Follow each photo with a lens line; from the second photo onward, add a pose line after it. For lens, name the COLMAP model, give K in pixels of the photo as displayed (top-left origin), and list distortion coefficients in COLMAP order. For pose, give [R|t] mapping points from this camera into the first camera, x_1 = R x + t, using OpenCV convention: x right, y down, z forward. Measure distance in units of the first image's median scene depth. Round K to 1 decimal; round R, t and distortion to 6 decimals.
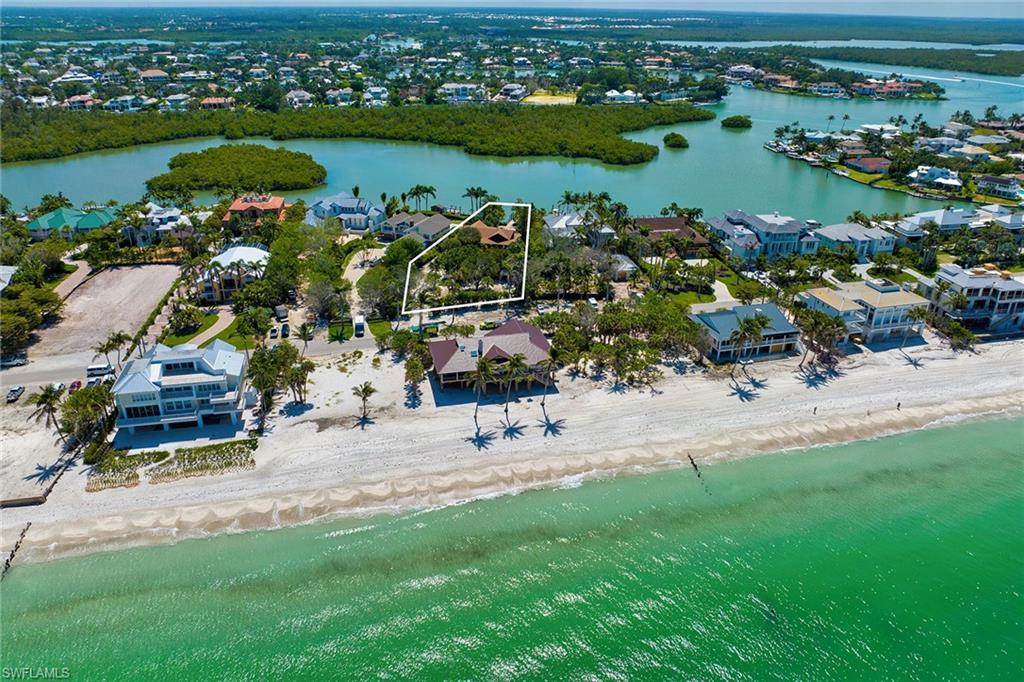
lens RADIAL K [[718.9, 0, 512.0], [0, 718.9, 341.0], [0, 0, 1]] dist [-0.041834, 0.004714]
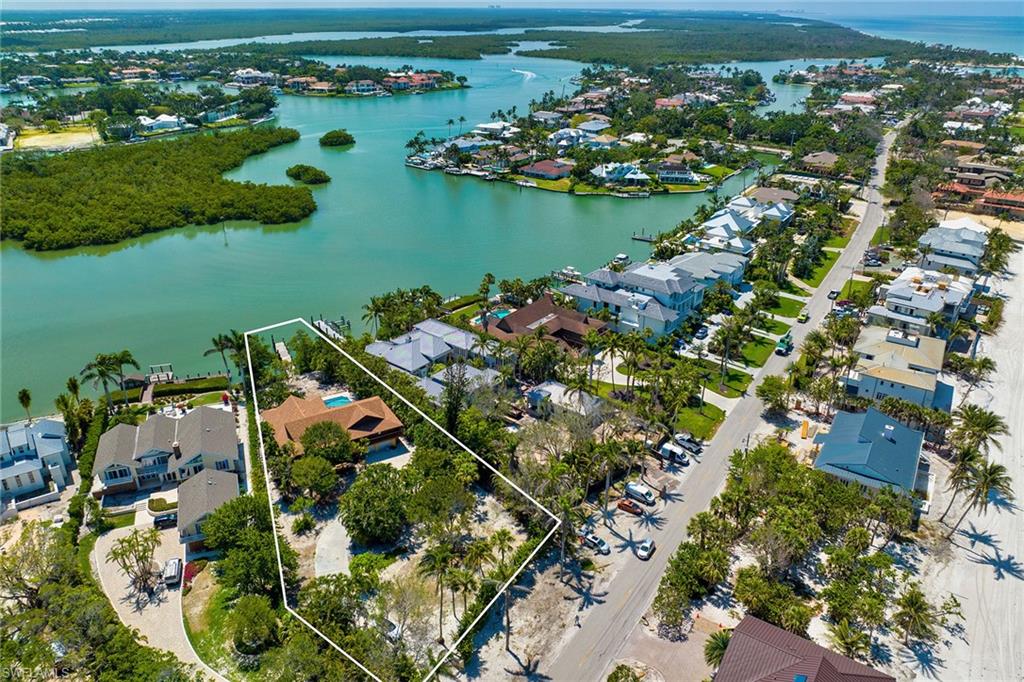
lens RADIAL K [[718.9, 0, 512.0], [0, 718.9, 341.0], [0, 0, 1]] dist [-0.041834, 0.004714]
pose [[0.739554, -0.292198, 0.606366, -0.140432], [0.289089, 0.951428, 0.105891, -0.126236], [-0.607854, 0.096981, 0.788104, 0.264497]]
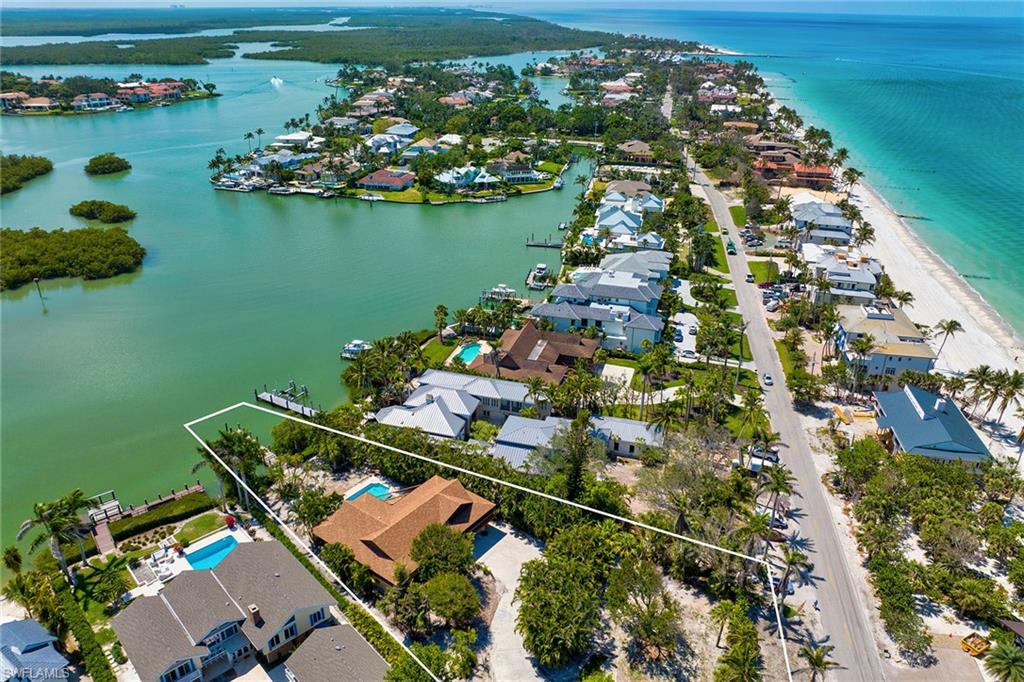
lens RADIAL K [[718.9, 0, 512.0], [0, 718.9, 341.0], [0, 0, 1]] dist [-0.041834, 0.004714]
pose [[0.432551, -0.390587, 0.812614, -0.184057], [0.381522, 0.895915, 0.227544, -0.183070], [-0.816909, 0.211606, 0.536547, 0.384215]]
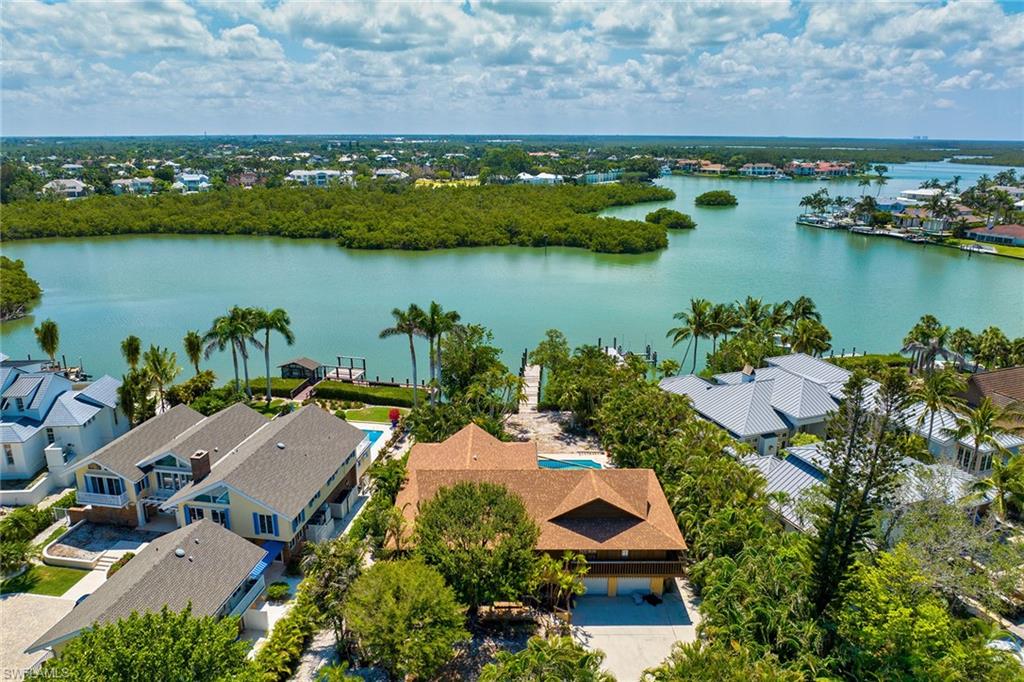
lens RADIAL K [[718.9, 0, 512.0], [0, 718.9, 341.0], [0, 0, 1]] dist [-0.041834, 0.004714]
pose [[0.978158, -0.064536, 0.197591, -0.047245], [0.094905, 0.984377, -0.148307, -0.091489], [-0.184933, 0.163820, 0.969001, 0.426025]]
